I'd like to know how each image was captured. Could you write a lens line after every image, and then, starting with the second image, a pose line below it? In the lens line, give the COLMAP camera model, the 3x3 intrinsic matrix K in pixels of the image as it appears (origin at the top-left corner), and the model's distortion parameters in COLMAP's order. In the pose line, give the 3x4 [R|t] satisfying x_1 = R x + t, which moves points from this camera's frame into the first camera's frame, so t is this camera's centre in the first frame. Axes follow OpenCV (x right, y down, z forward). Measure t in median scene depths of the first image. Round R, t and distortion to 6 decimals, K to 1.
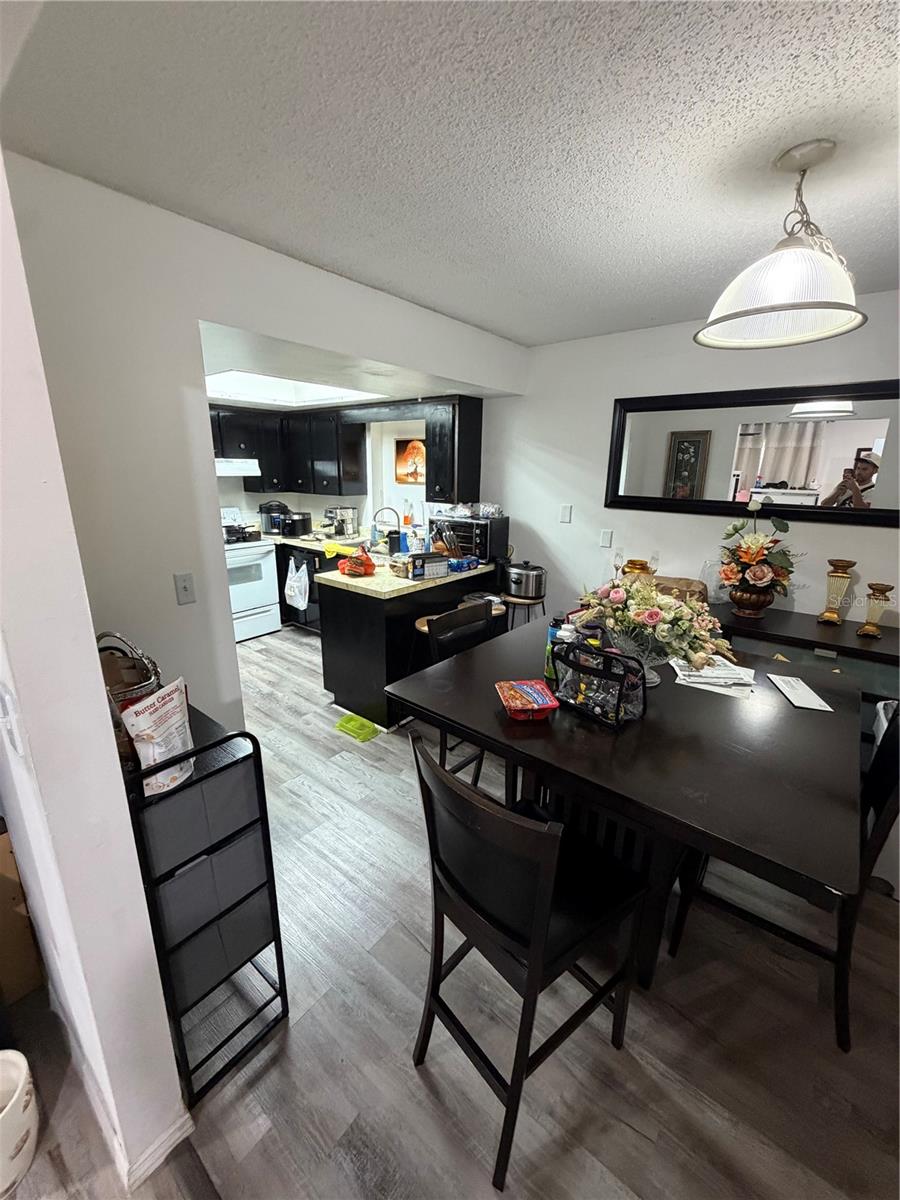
lens RADIAL K [[479.5, 0, 451.1], [0, 479.5, 599.1], [0, 0, 1]] dist [0.000568, 0.000188]
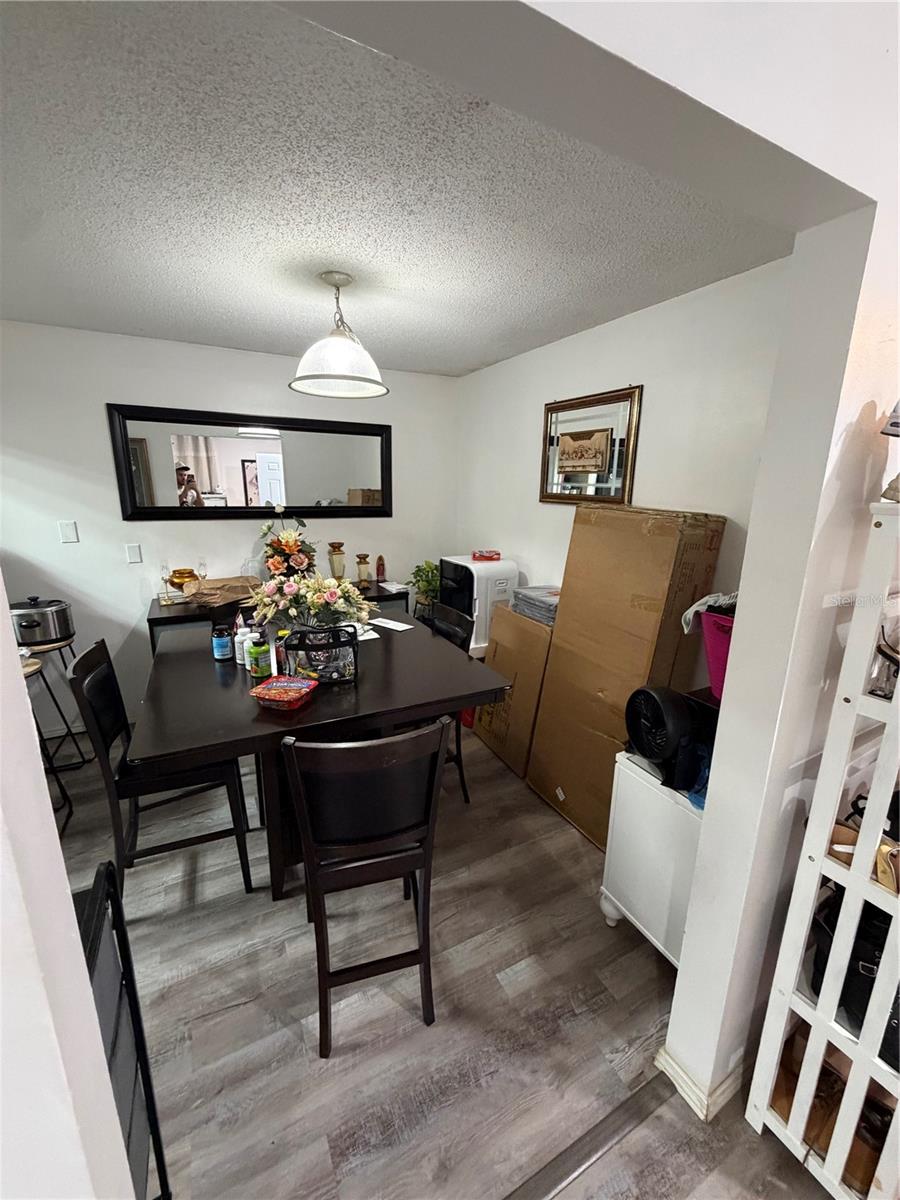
lens RADIAL K [[479.5, 0, 449.2], [0, 479.5, 599.5], [0, 0, 1]] dist [0.000568, 0.000188]
pose [[0.403450, -0.225713, 0.886725, -0.255995], [0.234103, 0.962305, 0.138437, -0.024721], [-0.884547, 0.151733, 0.441082, 0.060843]]
